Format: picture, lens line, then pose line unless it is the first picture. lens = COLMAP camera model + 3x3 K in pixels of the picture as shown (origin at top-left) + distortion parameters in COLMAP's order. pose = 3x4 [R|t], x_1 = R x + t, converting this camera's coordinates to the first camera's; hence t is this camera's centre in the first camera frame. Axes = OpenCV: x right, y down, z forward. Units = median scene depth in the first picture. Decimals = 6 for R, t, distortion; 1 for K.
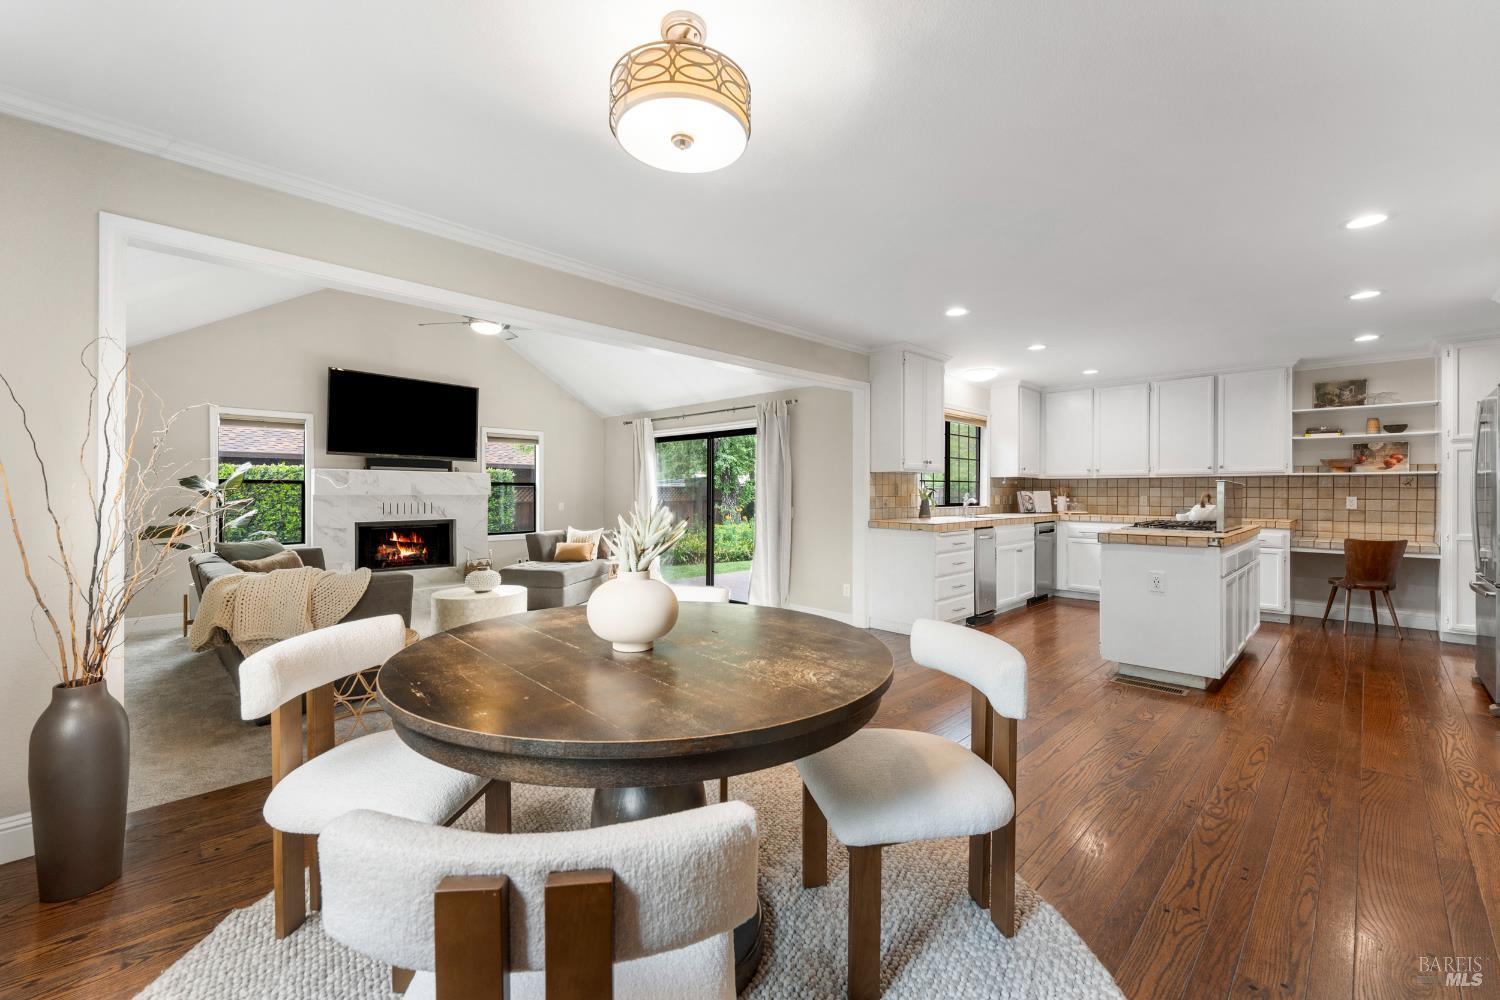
lens RADIAL K [[603.3, 0, 746.8], [0, 603.3, 493.8], [0, 0, 1]] dist [0.000220, 0.000353]
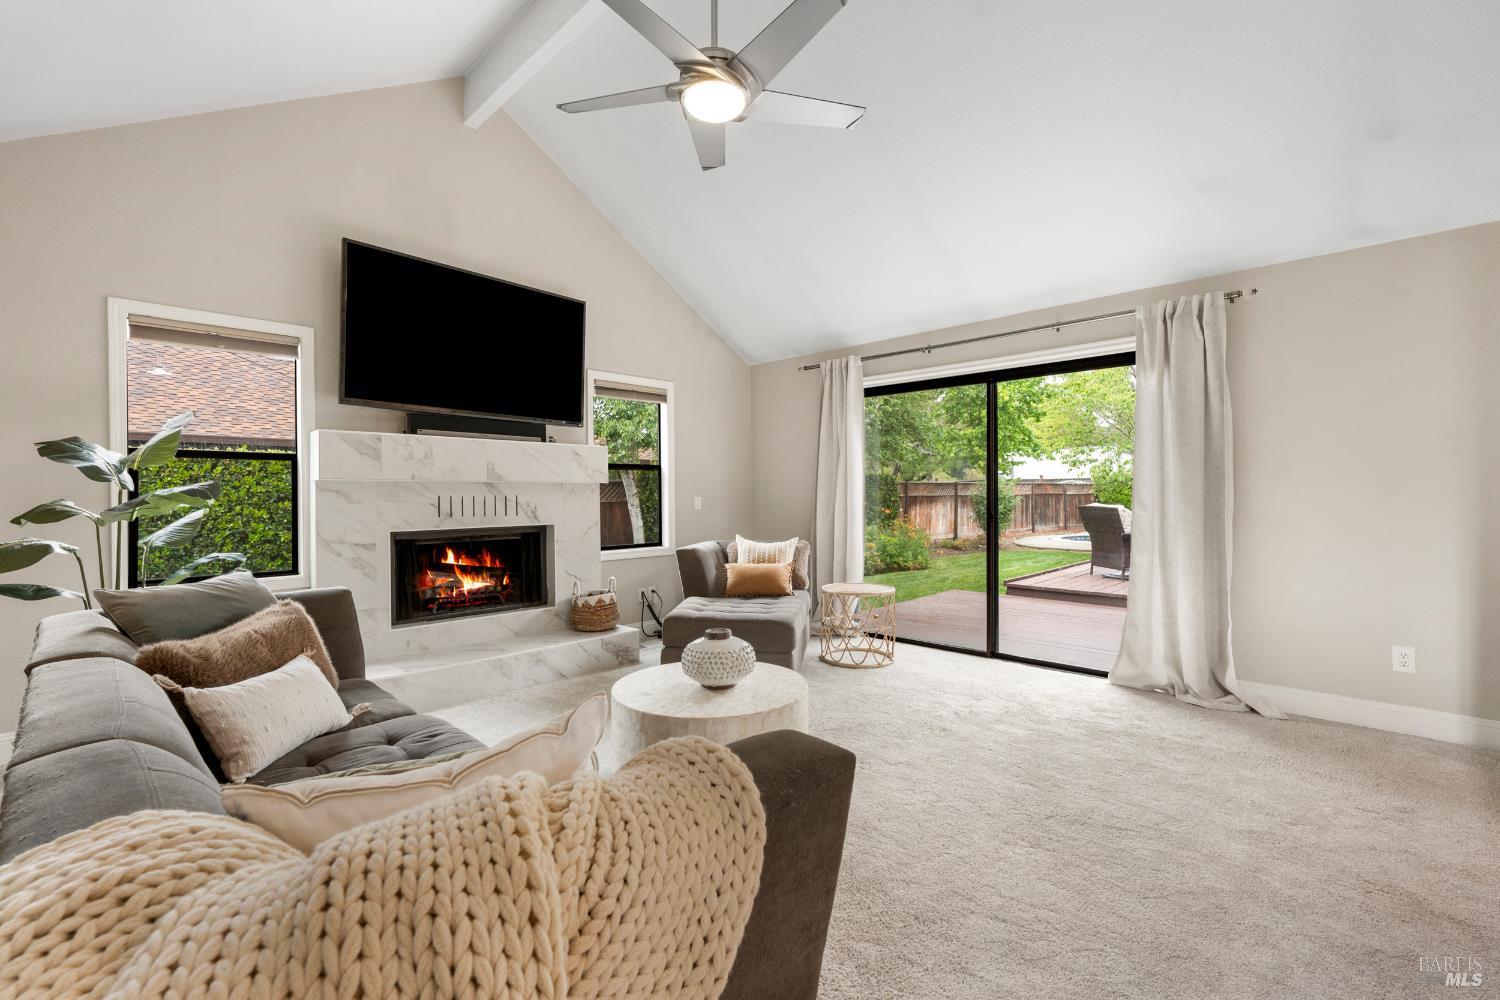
lens RADIAL K [[656.1, 0, 753.7], [0, 656.1, 494.1], [0, 0, 1]] dist [-0.001345, -0.000479]
pose [[0.999855, -0.008303, 0.014887, -0.300989], [0.008327, 0.999964, -0.001548, 0.015270], [-0.014874, 0.001672, 0.999888, 0.369672]]
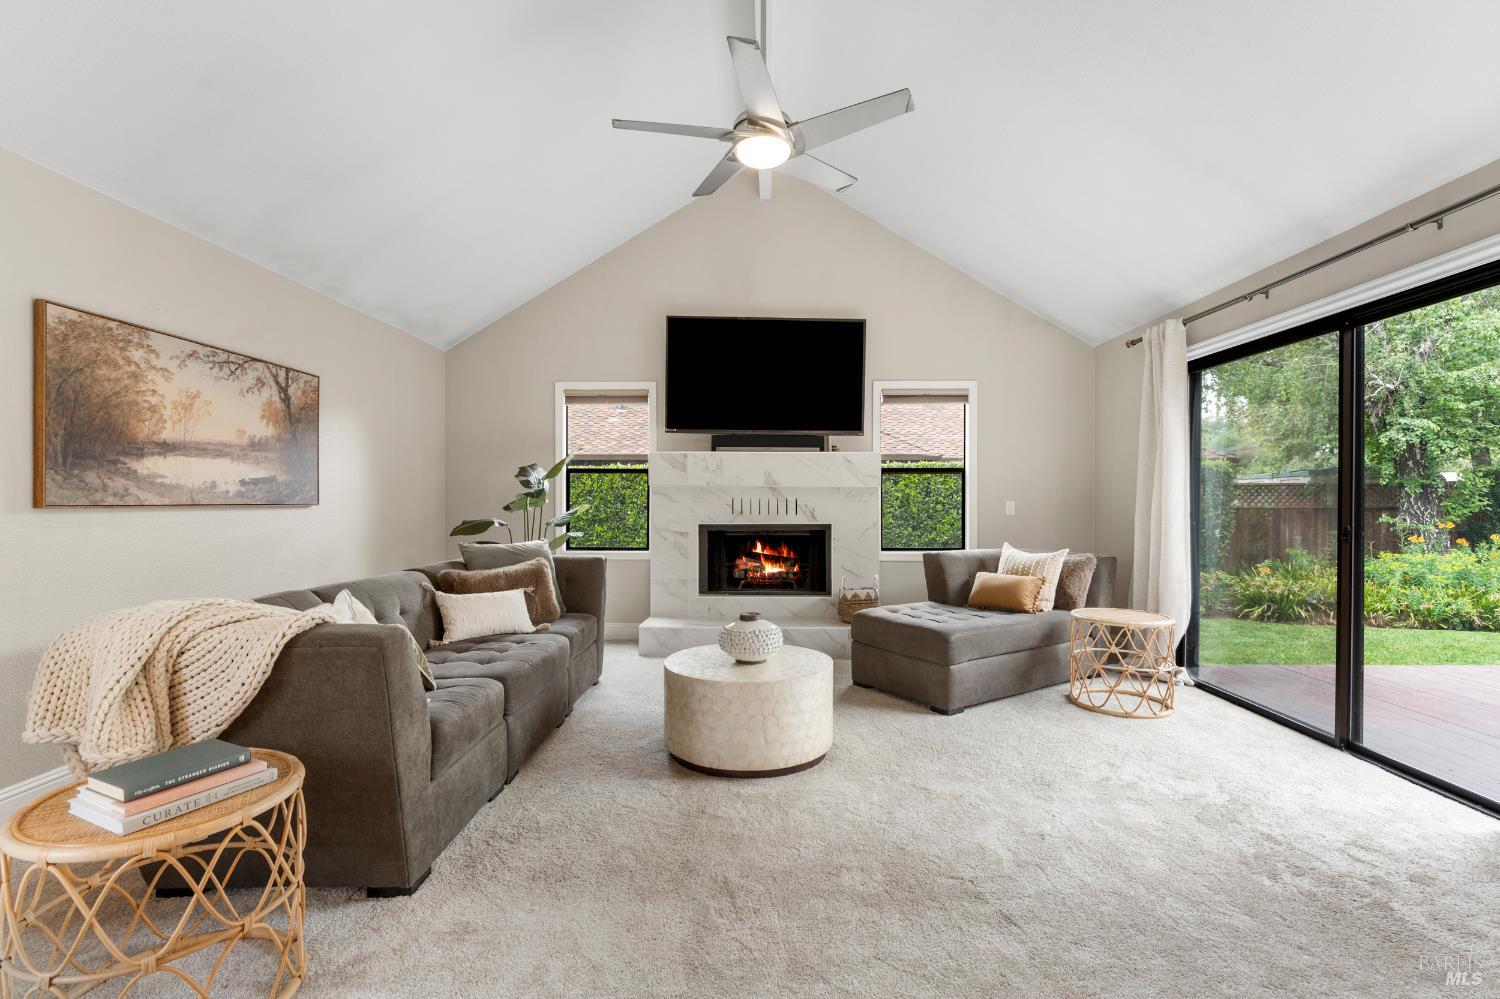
lens RADIAL K [[677.0, 0, 749.0], [0, 677.0, 499.5], [0, 0, 1]] dist [-0.002586, 0.000084]
pose [[0.689716, -0.002972, -0.724073, -0.012817], [-0.001561, 0.999983, -0.005591, 0.019554], [0.724078, 0.004987, 0.689700, 0.432573]]
